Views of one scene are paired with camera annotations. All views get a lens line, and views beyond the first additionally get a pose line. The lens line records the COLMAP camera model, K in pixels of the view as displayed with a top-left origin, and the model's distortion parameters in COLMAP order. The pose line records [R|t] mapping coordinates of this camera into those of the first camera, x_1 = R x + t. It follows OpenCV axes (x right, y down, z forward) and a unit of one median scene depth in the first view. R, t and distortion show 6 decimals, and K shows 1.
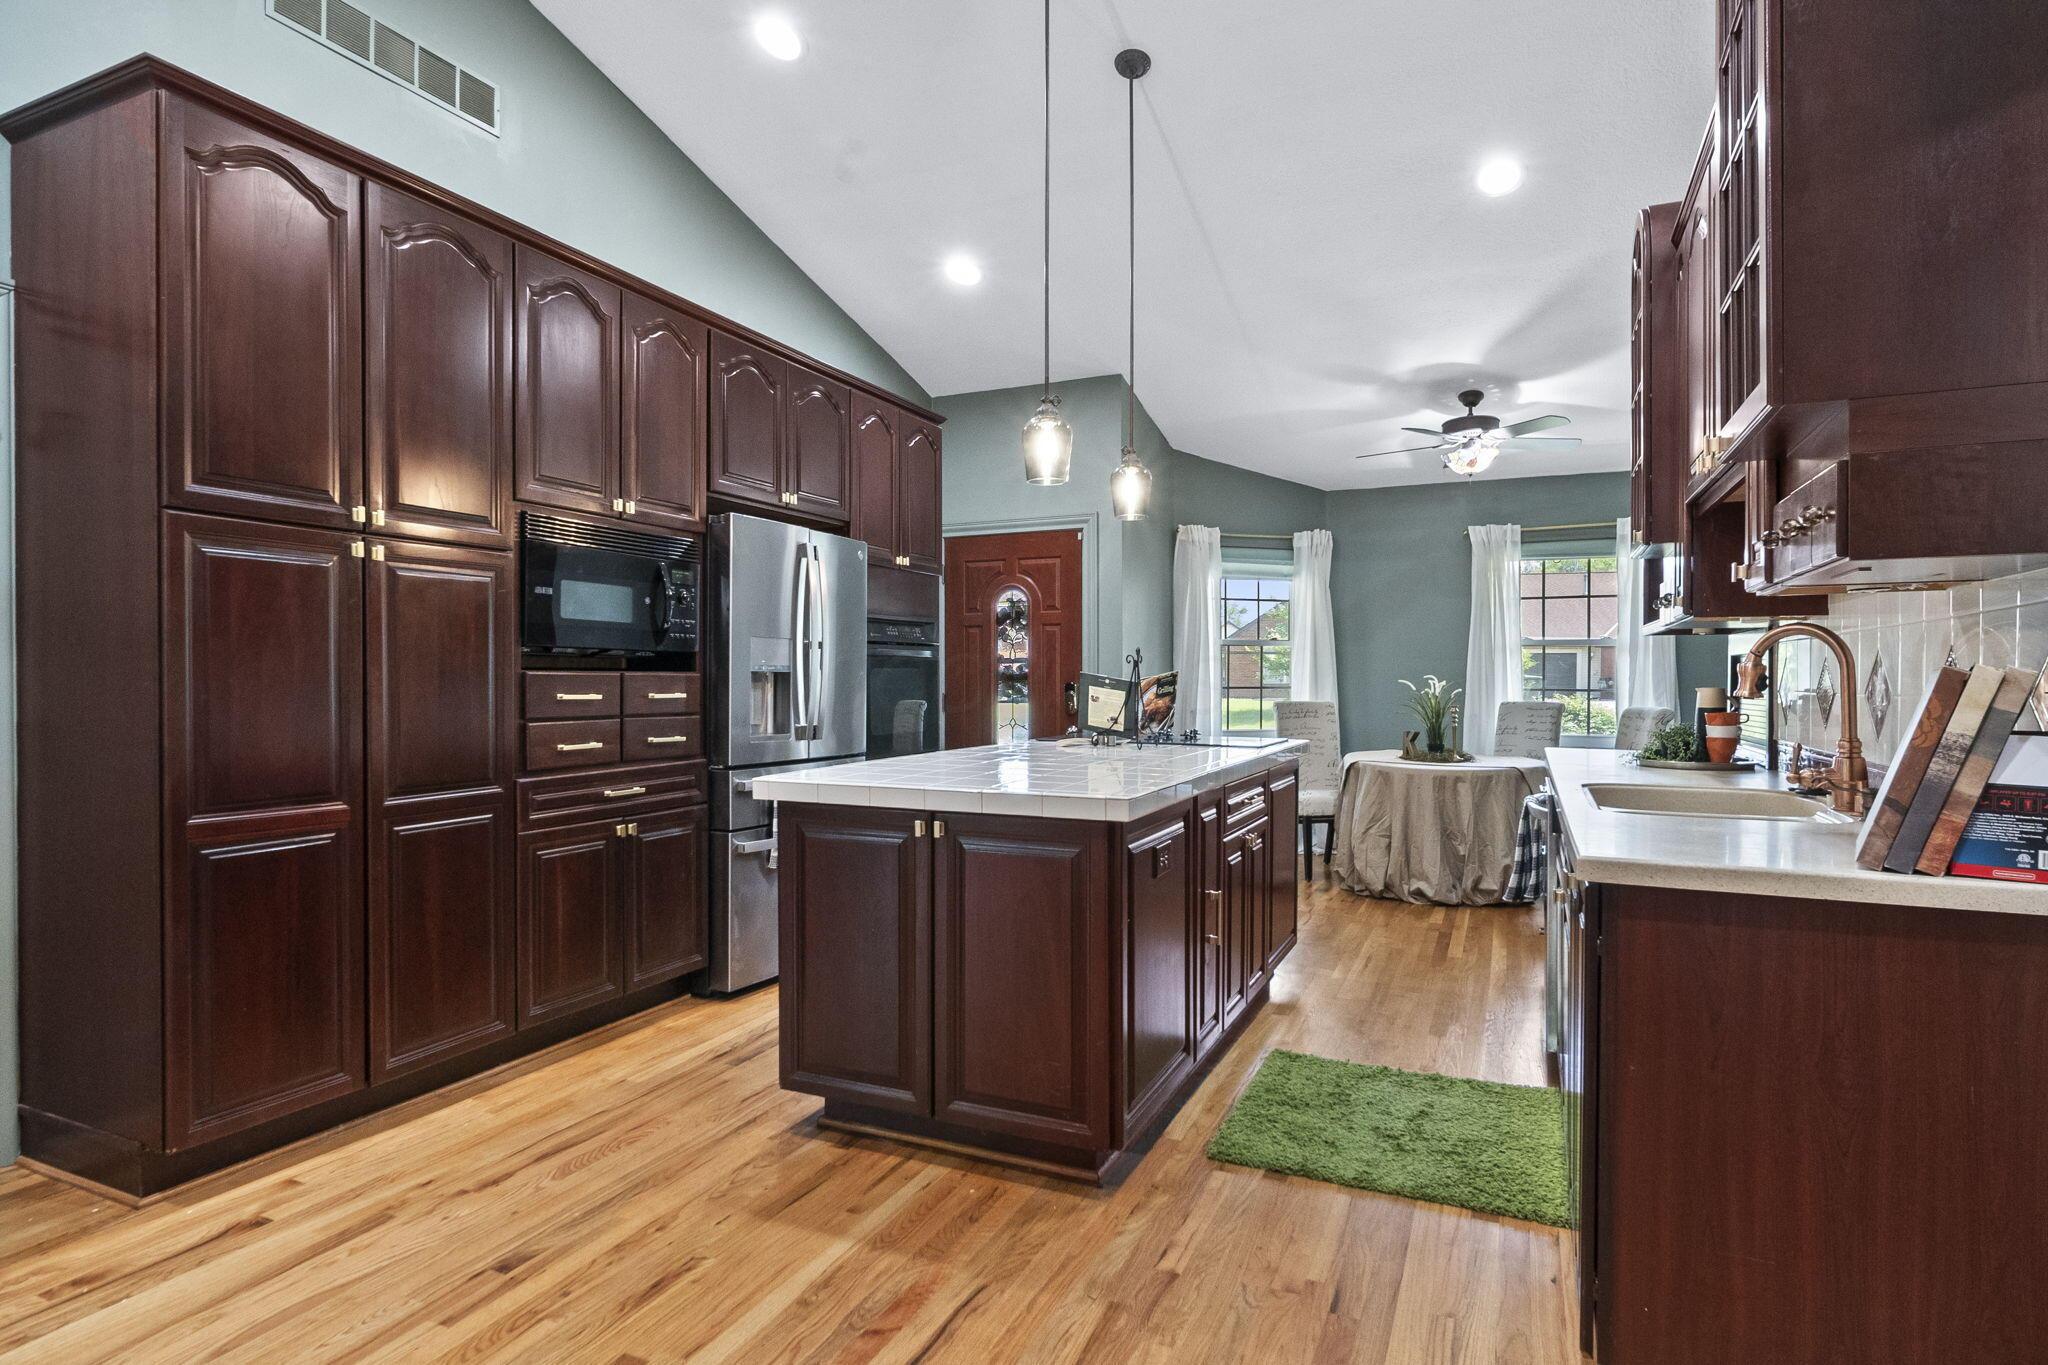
lens RADIAL K [[1117.3, 0, 1016.8], [0, 1117.3, 691.8], [0, 0, 1]] dist [-0.001186, 0.001169]
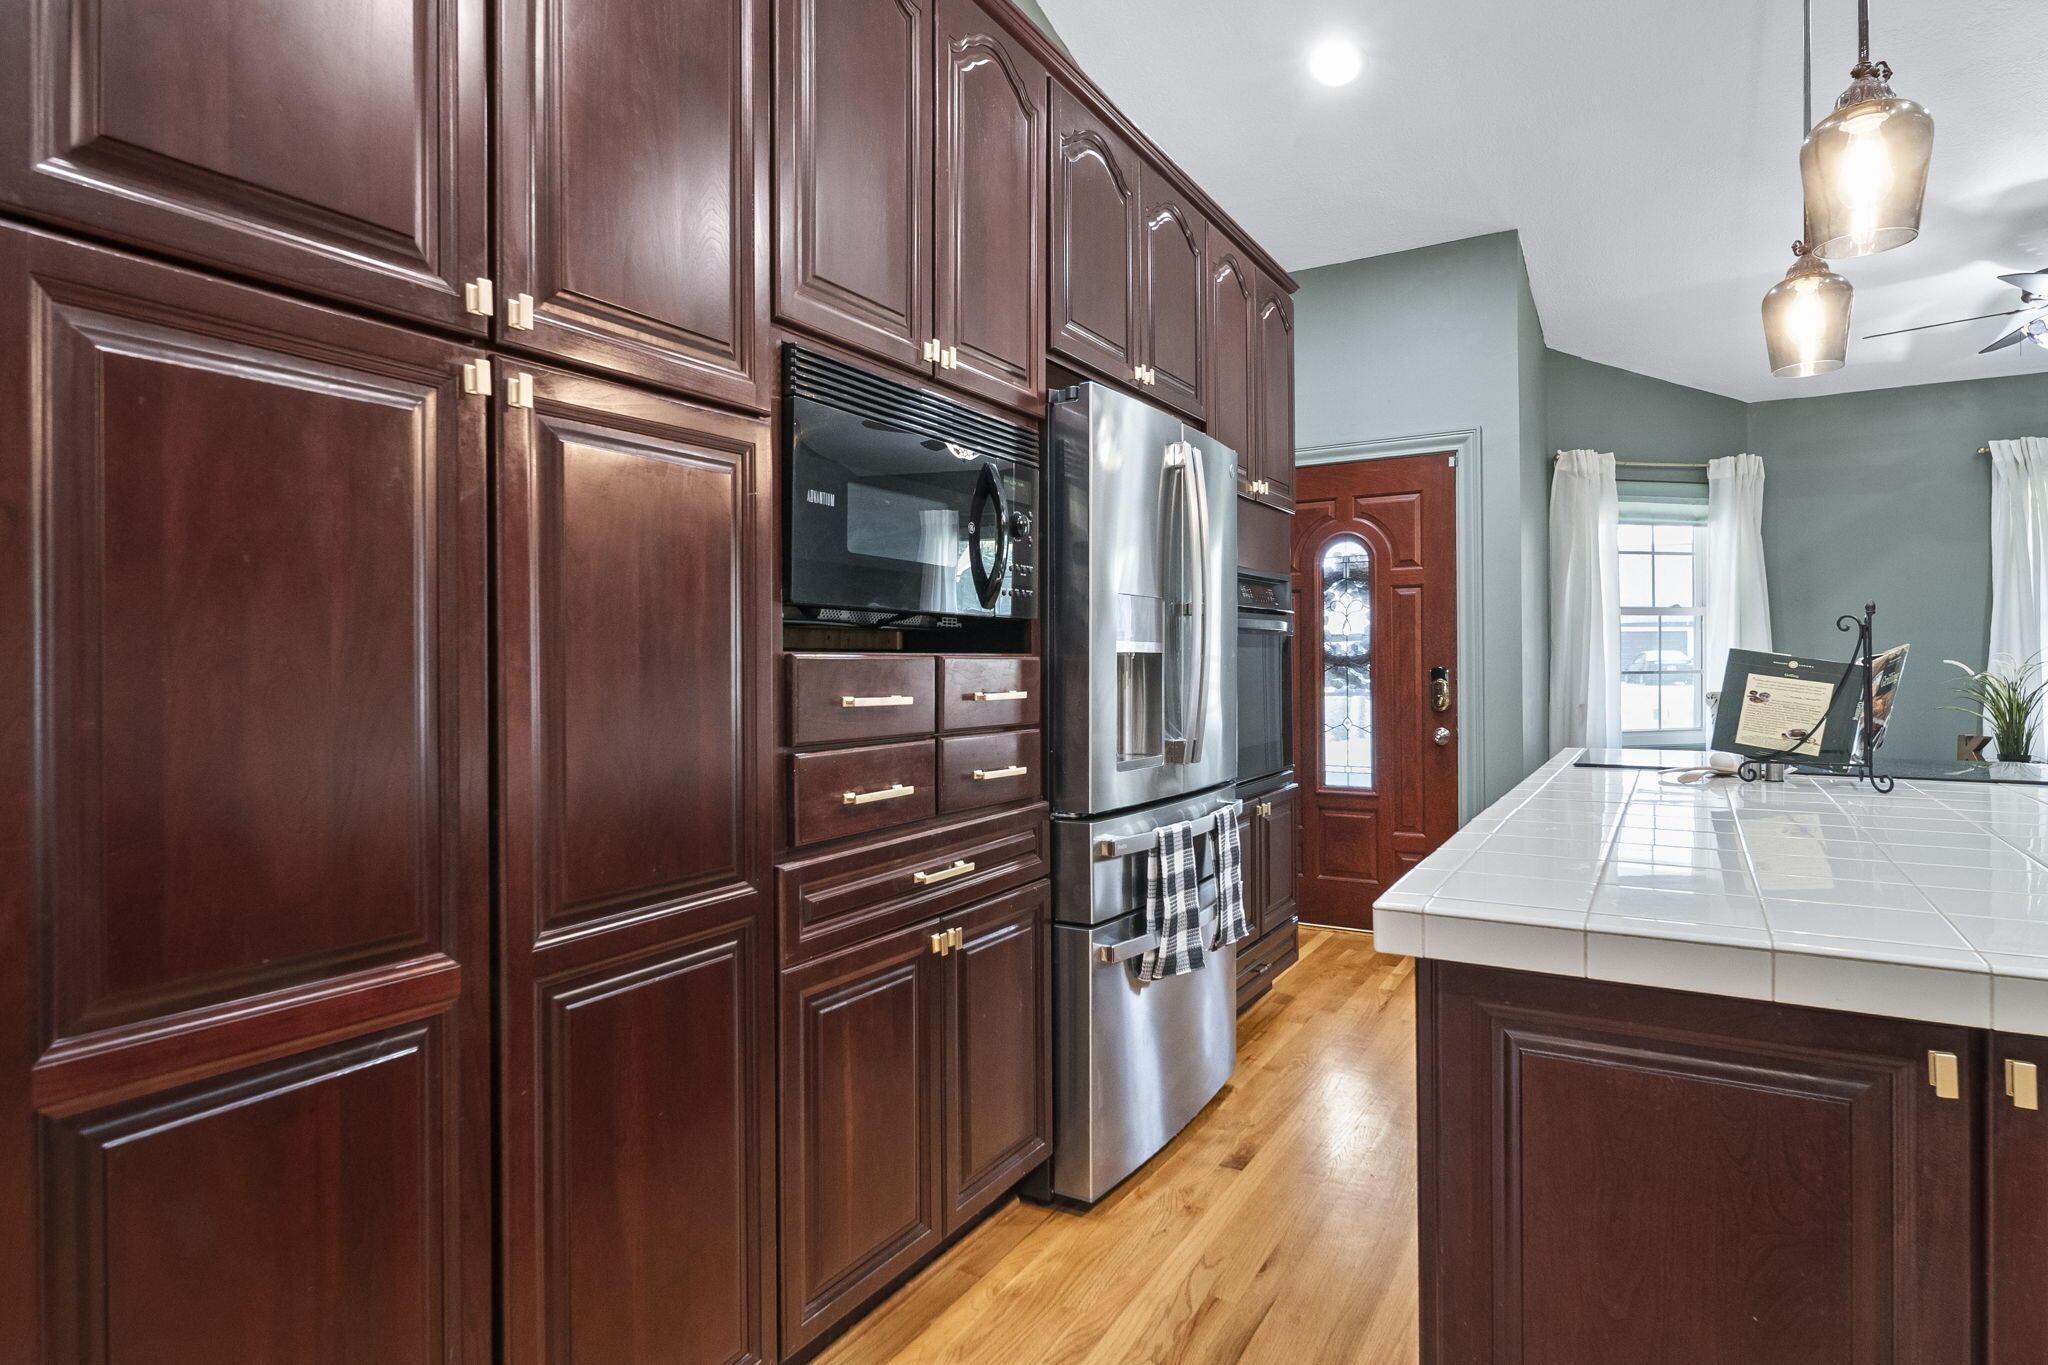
lens RADIAL K [[1117.3, 0, 1012.3], [0, 1117.3, 665.7], [0, 0, 1]] dist [-0.001186, 0.001169]
pose [[0.995036, -0.007198, -0.099255, -0.285400], [0.006183, 0.999926, -0.010522, -0.006629], [0.099324, 0.009856, 0.995006, 0.494441]]
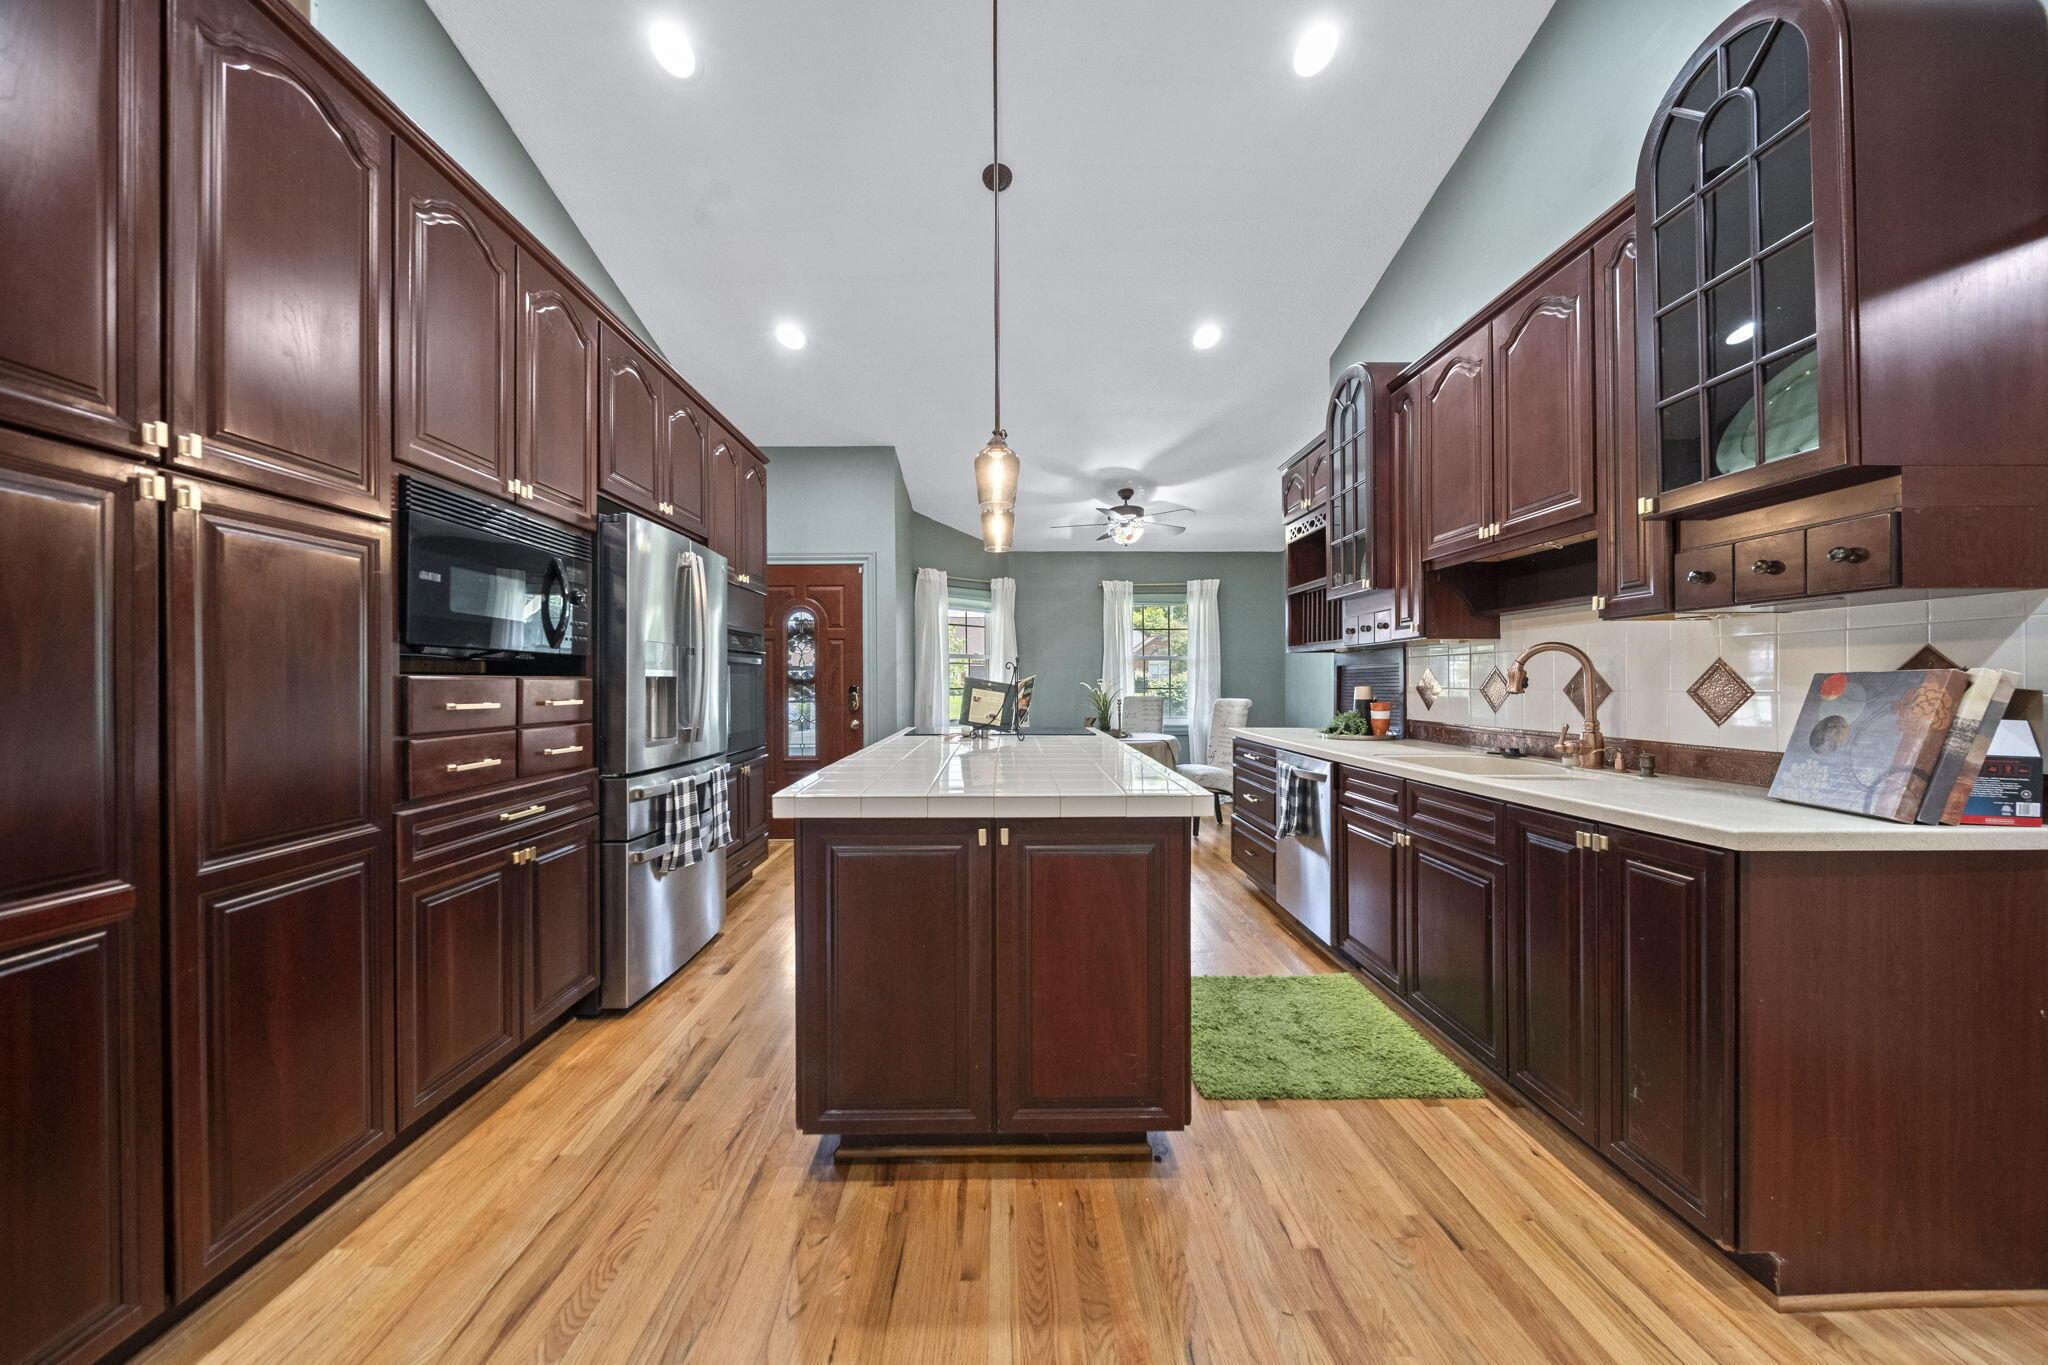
lens RADIAL K [[728.6, 0, 1016.8], [0, 728.6, 683.0], [0, 0, 1]] dist [0.001040, -0.001175]
pose [[0.898885, -0.004631, 0.438161, -0.274168], [0.009295, 0.999921, -0.008501, -0.004591], [-0.438087, 0.011715, 0.898856, 0.338368]]
